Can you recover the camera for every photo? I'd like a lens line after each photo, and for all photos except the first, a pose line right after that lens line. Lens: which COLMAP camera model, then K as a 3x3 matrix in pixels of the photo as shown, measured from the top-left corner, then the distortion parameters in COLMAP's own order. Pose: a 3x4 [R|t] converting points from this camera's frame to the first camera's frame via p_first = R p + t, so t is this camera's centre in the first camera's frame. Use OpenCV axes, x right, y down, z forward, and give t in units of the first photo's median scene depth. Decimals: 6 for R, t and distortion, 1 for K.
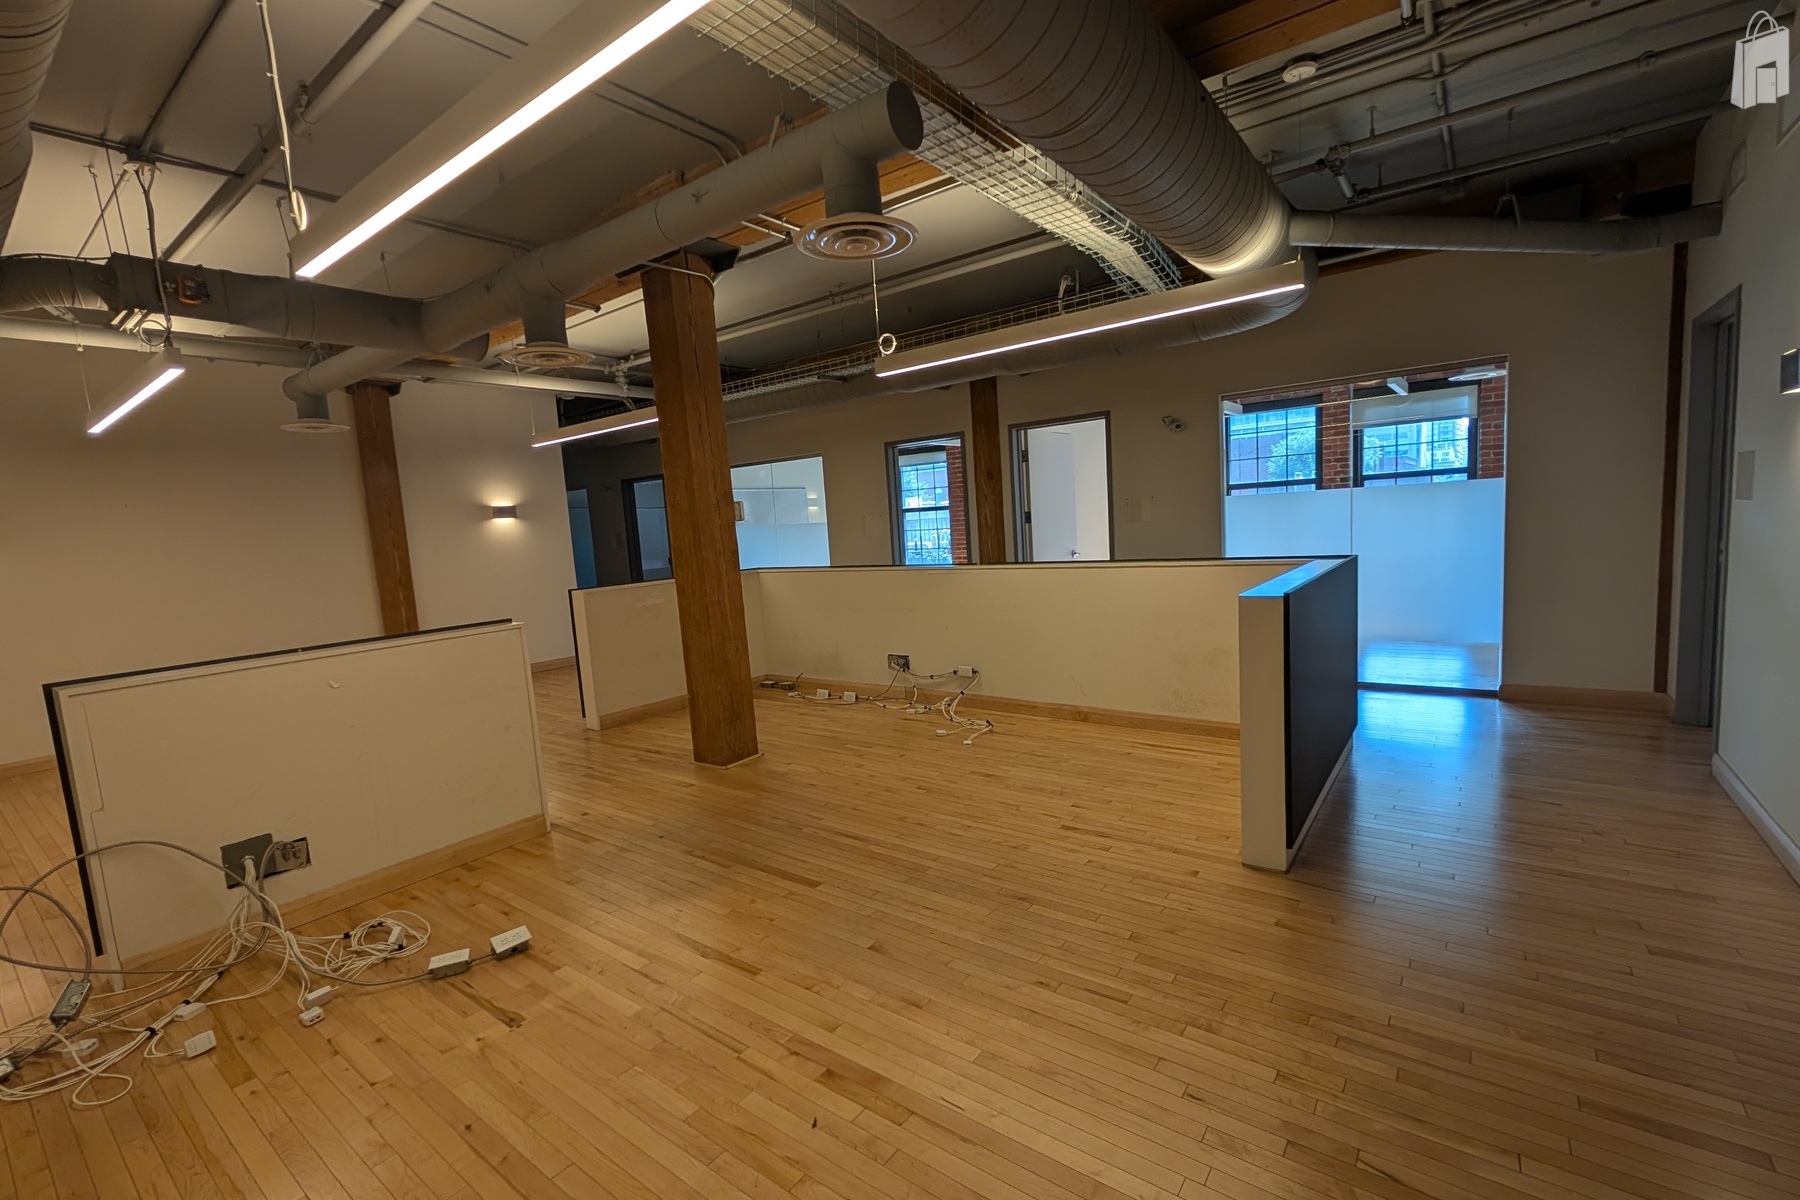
lens RADIAL K [[775.6, 0, 904.4], [0, 775.6, 604.5], [0, 0, 1]] dist [0.001199, -0.000018]
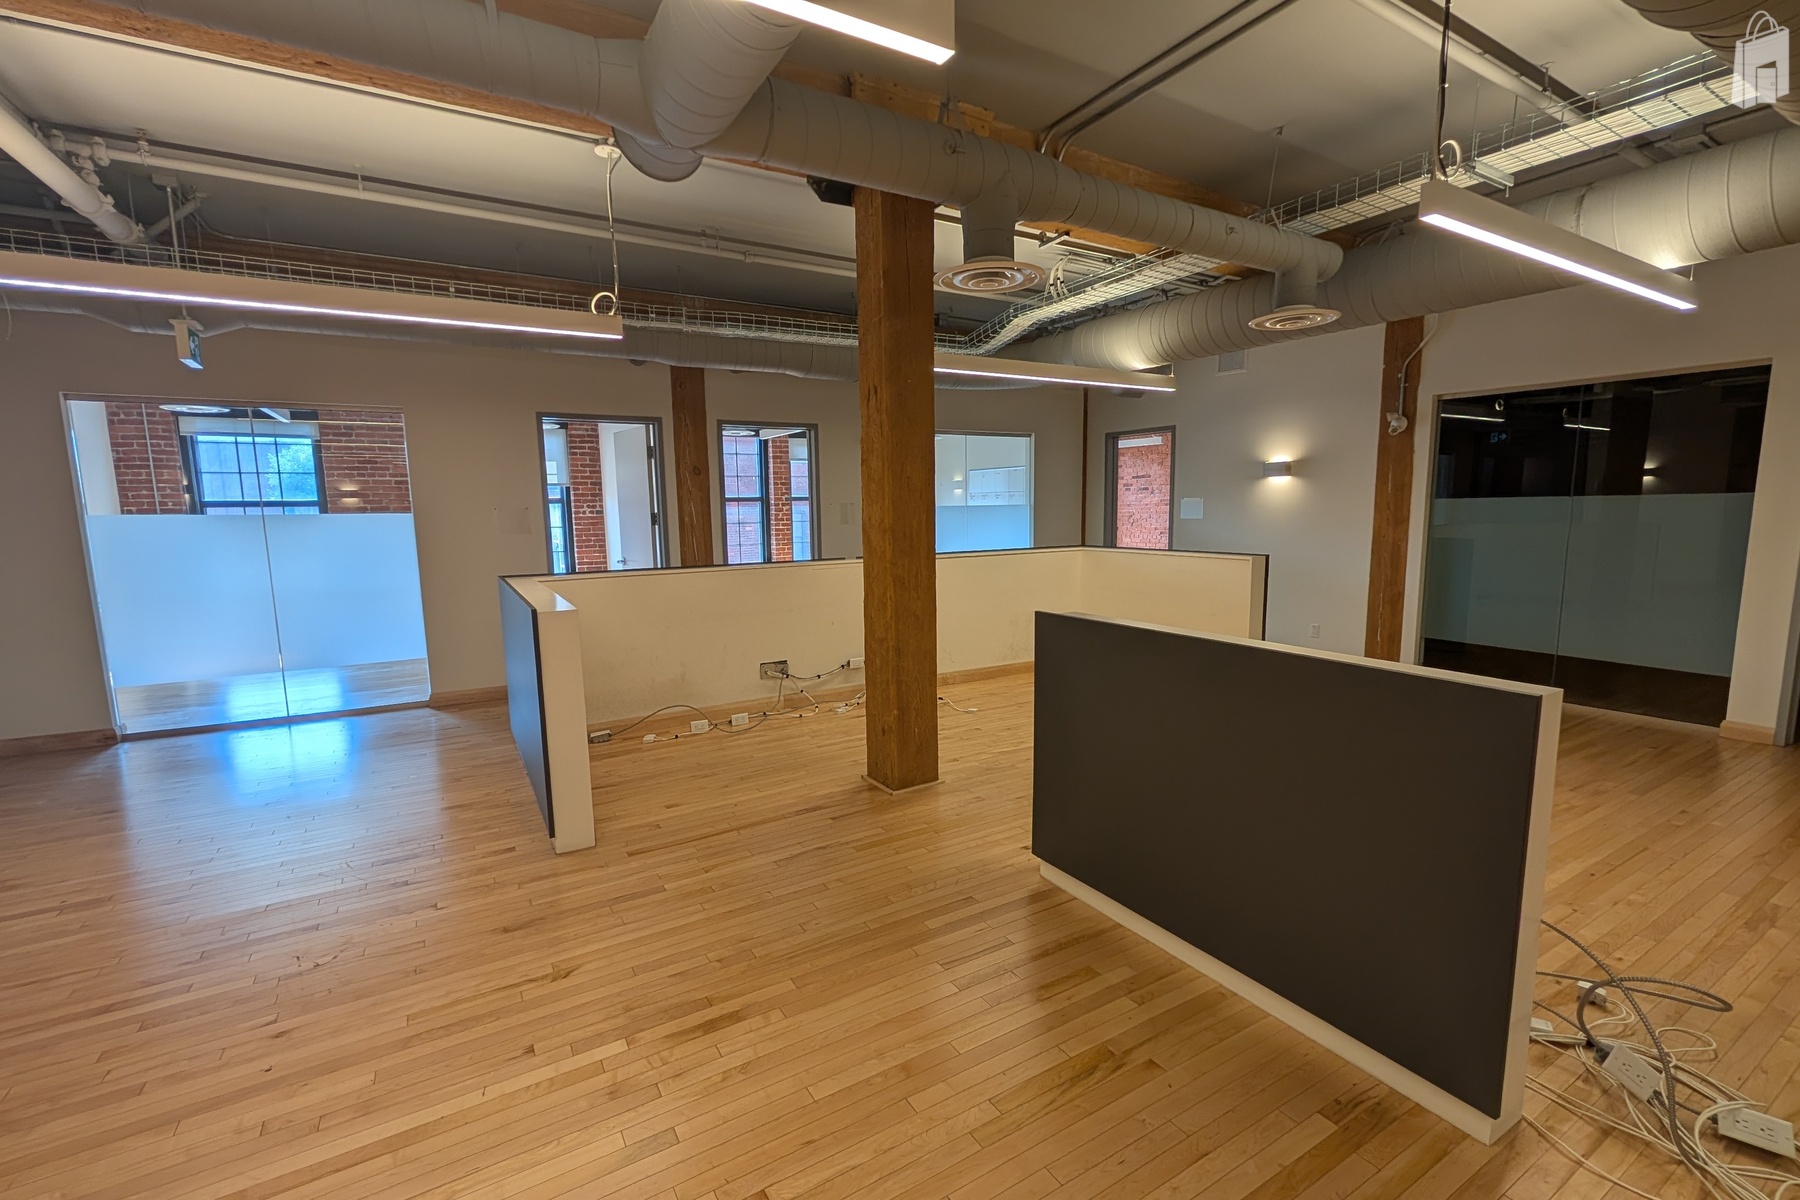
lens RADIAL K [[765.1, 0, 882.9], [0, 765.1, 606.1], [0, 0, 1]] dist [0.000870, 0.000192]
pose [[0.384836, -0.057056, 0.921220, -0.750950], [0.089258, 0.995710, 0.024382, -0.009545], [-0.918659, 0.072843, 0.388278, 0.513538]]
